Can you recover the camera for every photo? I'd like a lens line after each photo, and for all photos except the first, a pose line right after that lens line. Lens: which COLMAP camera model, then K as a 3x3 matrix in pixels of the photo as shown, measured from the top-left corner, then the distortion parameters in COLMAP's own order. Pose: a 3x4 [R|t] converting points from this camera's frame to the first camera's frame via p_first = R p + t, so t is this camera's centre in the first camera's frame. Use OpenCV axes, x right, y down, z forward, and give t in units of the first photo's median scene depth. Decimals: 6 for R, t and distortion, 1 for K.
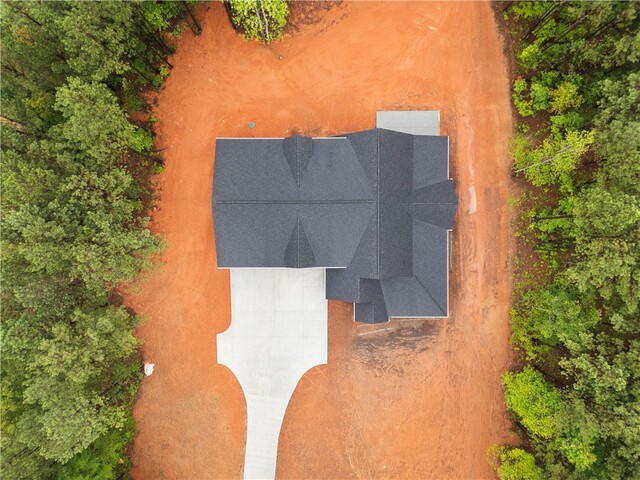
lens RADIAL K [[452.3, 0, 320.0], [0, 452.3, 240.0], [0, 0, 1]] dist [0.028486, -0.003279]
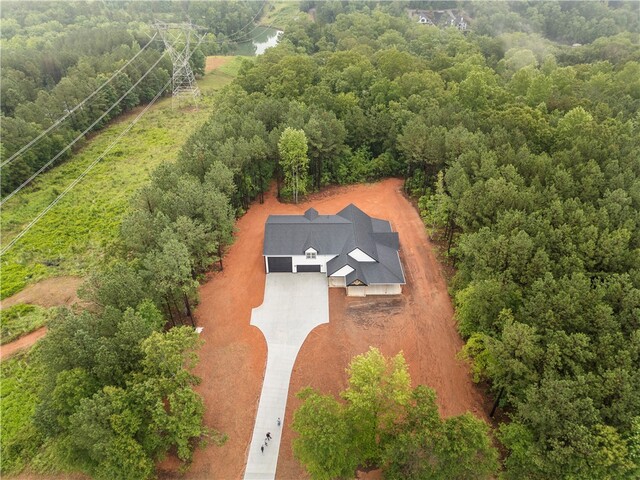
lens RADIAL K [[448.5, 0, 319.3], [0, 448.5, 236.1], [0, 0, 1]] dist [0.033029, -0.003868]
pose [[0.999949, 0.004541, 0.009053, -0.027604], [0.005035, 0.552724, -0.833349, 1.277690], [-0.008788, 0.833352, 0.552673, 0.013430]]
